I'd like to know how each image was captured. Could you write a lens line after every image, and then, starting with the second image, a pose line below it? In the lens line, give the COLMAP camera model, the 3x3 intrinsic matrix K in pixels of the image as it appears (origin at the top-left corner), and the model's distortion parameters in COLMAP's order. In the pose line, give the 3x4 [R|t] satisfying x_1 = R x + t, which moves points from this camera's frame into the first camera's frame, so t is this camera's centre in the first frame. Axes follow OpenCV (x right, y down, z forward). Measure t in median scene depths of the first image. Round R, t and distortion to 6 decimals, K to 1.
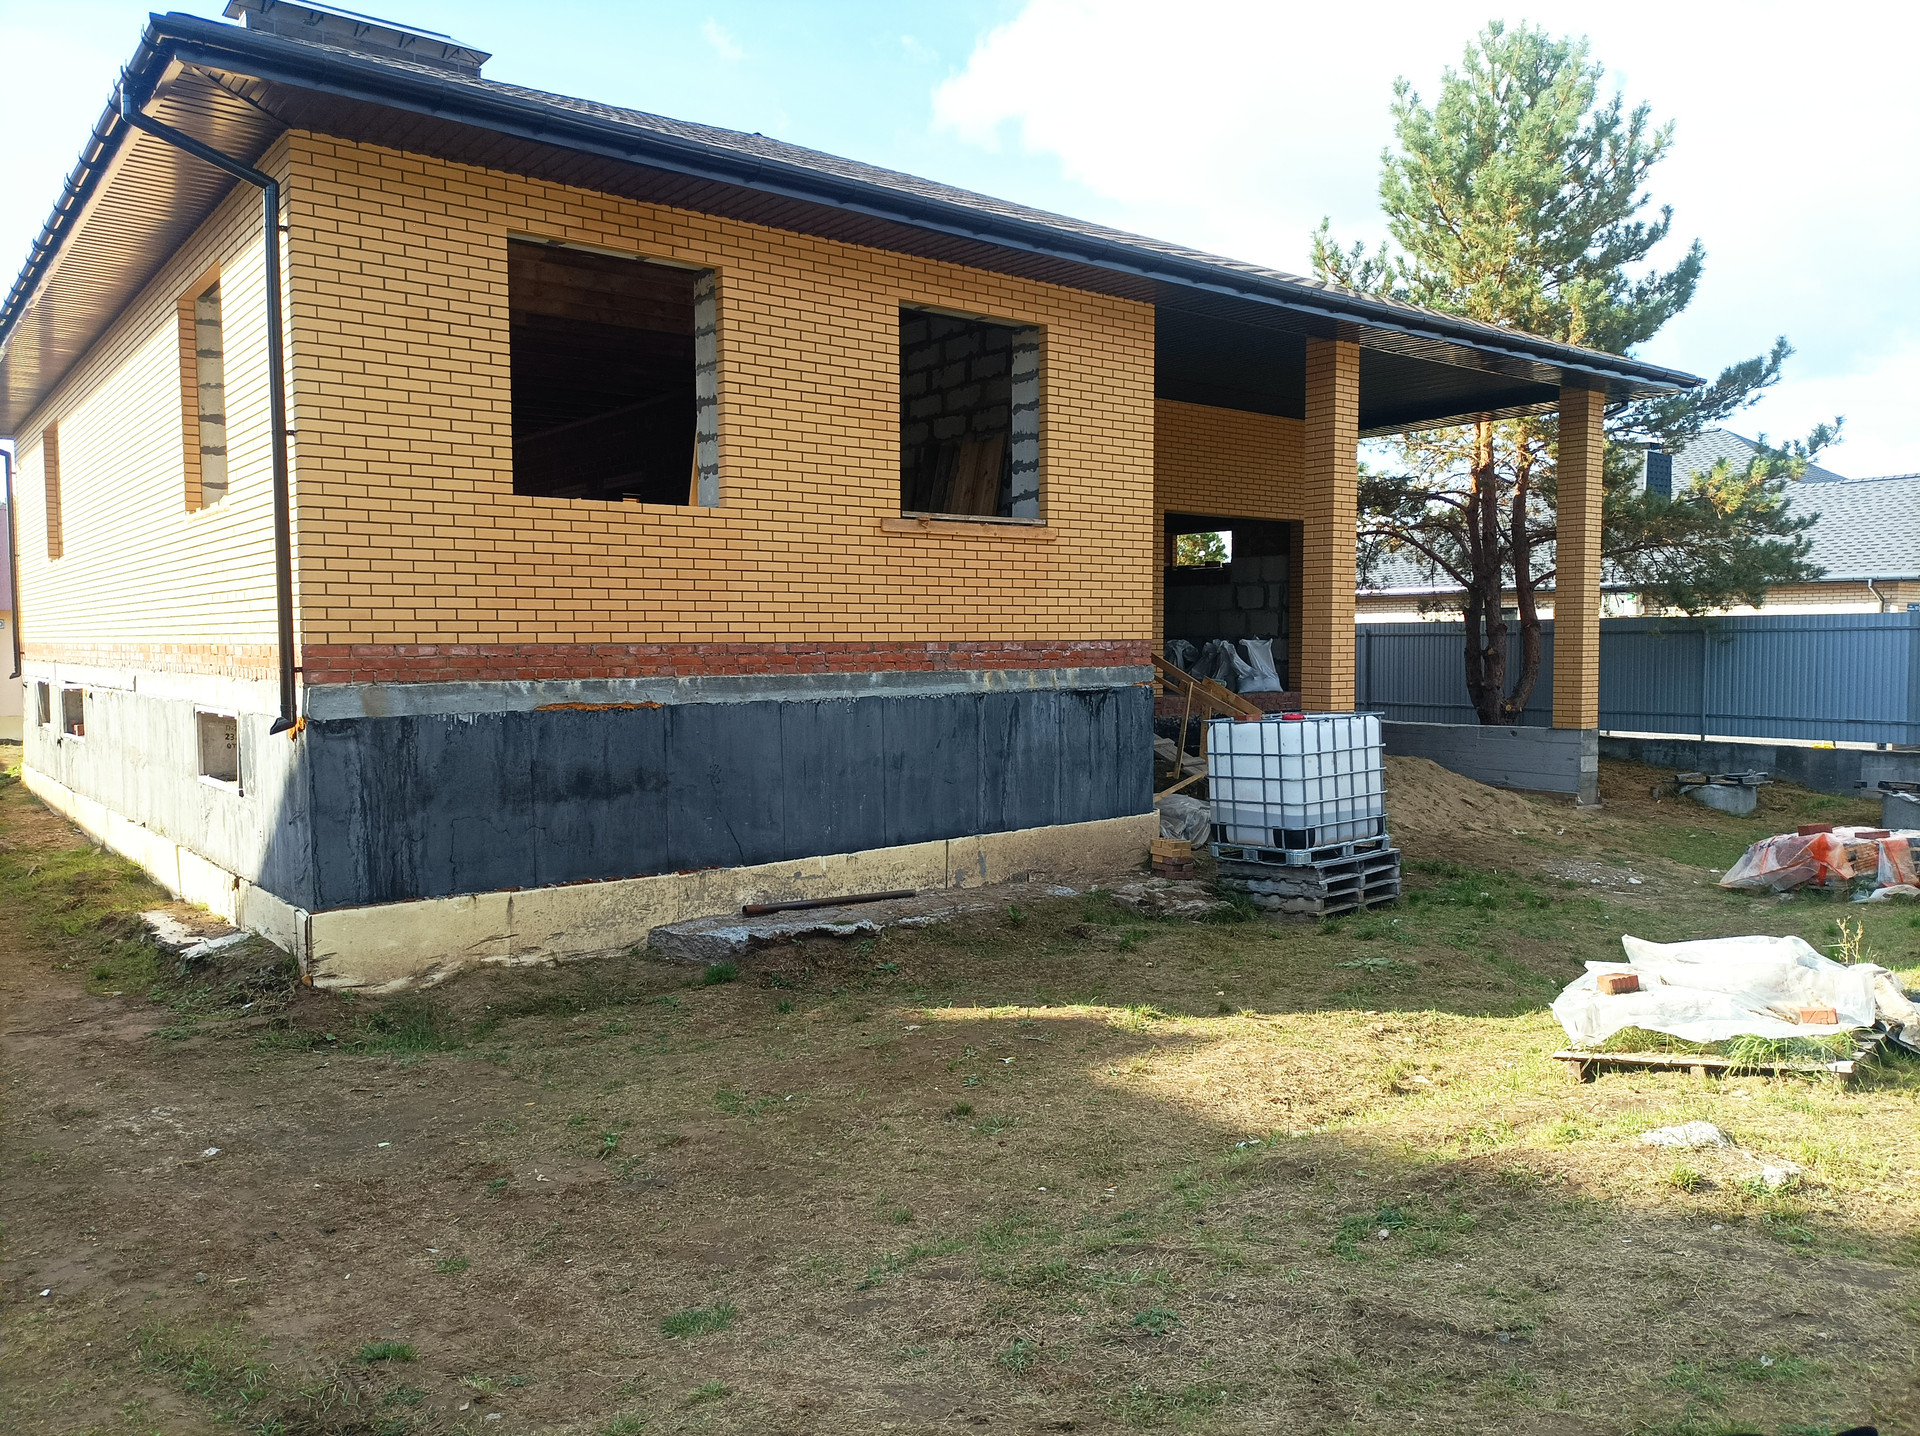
lens RADIAL K [[1429.9, 0, 960.1], [0, 1429.9, 714.2], [0, 0, 1]] dist [0.004862, -0.002476]
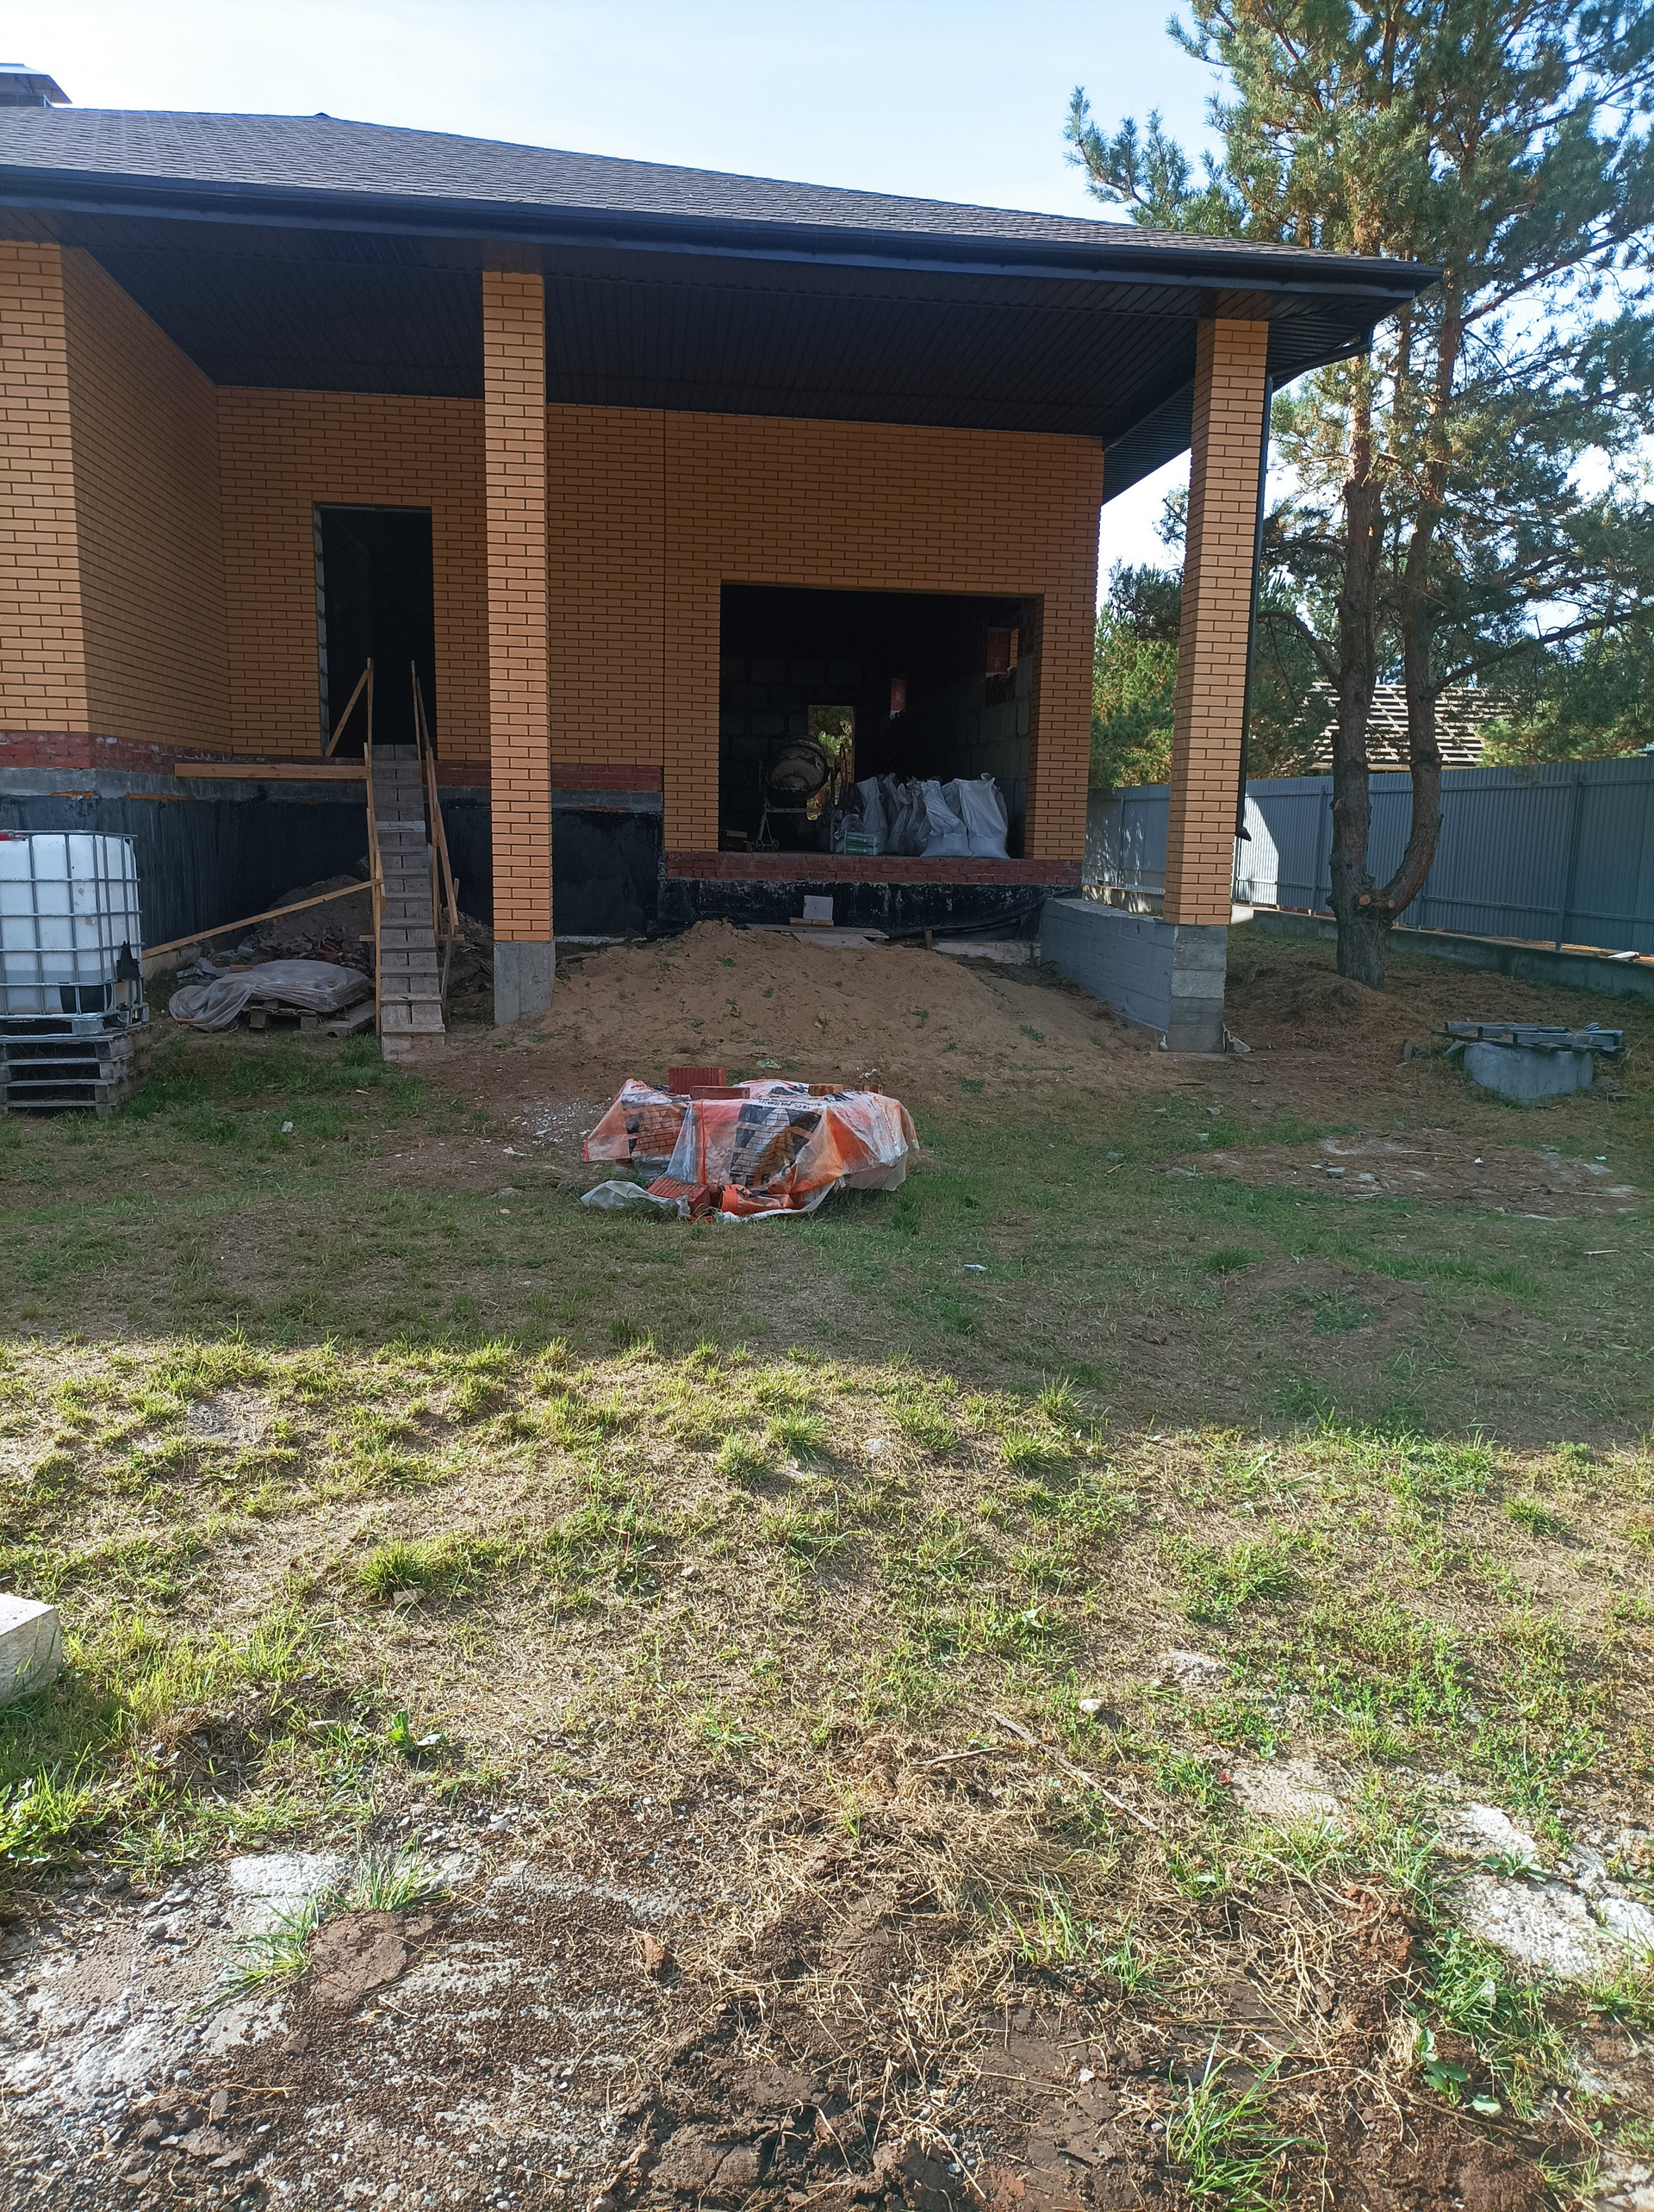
lens RADIAL K [[1647.1, 0, 827.9], [0, 1647.1, 1111.7], [0, 0, 1]] dist [0.004862, -0.002476]
pose [[0.852623, 0.109376, -0.510951, 0.695097], [-0.051510, 0.990678, 0.126114, 0.010353], [0.519982, -0.081209, 0.850308, 0.364762]]
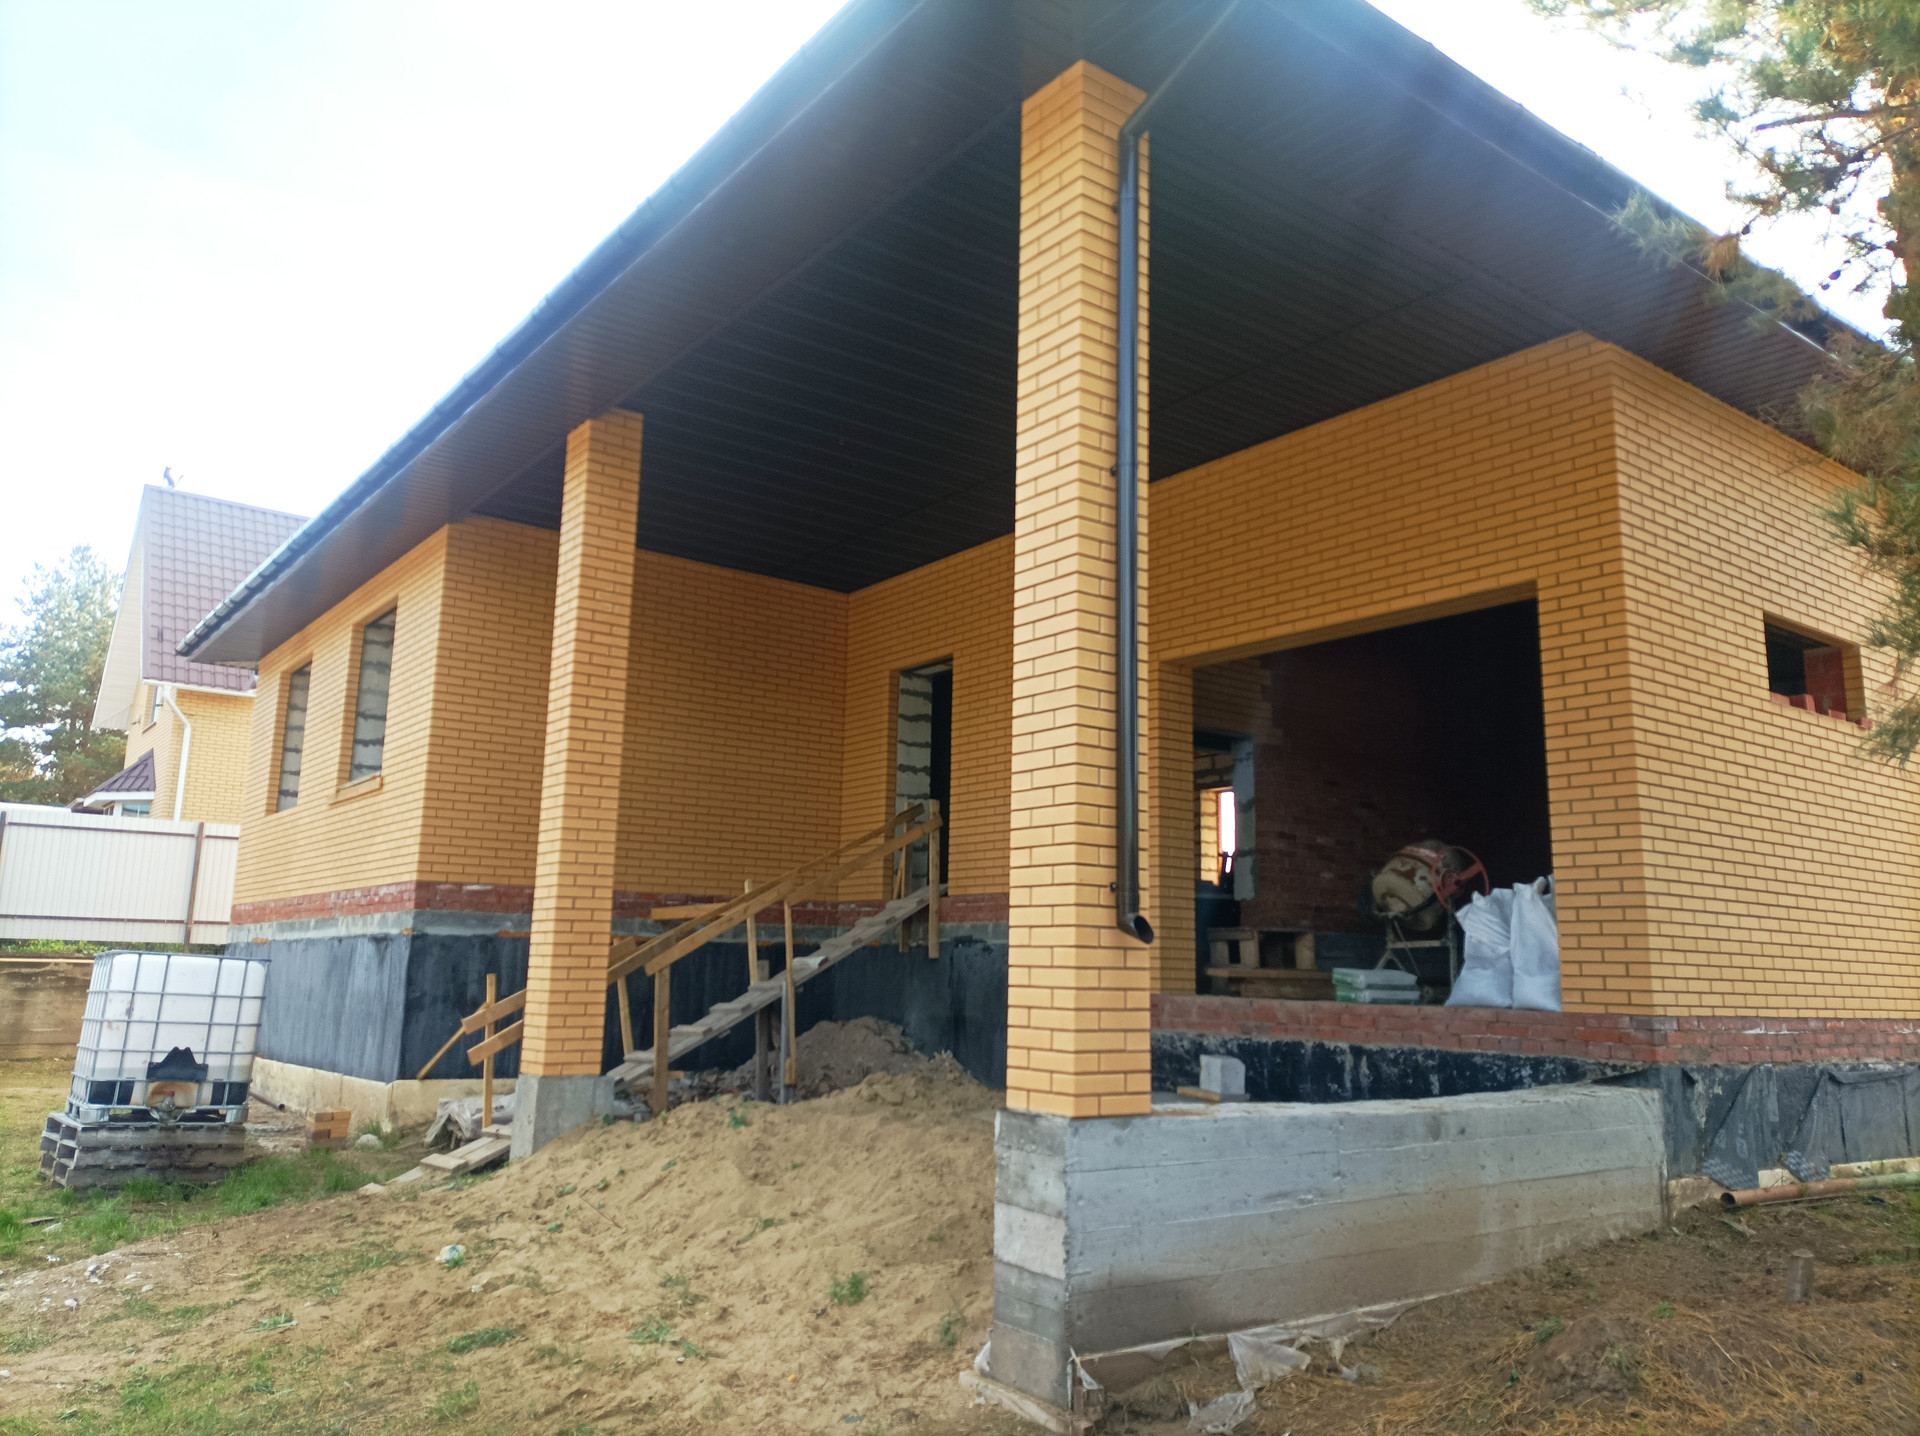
lens RADIAL K [[1429.9, 0, 961.2], [0, 1429.9, 714.7], [0, 0, 1]] dist [0.004862, -0.002476]
pose [[-0.019335, -0.176141, -0.984175, 0.776963], [-0.076708, 0.981719, -0.174194, -0.016454], [0.996866, 0.072126, -0.032493, 1.005820]]
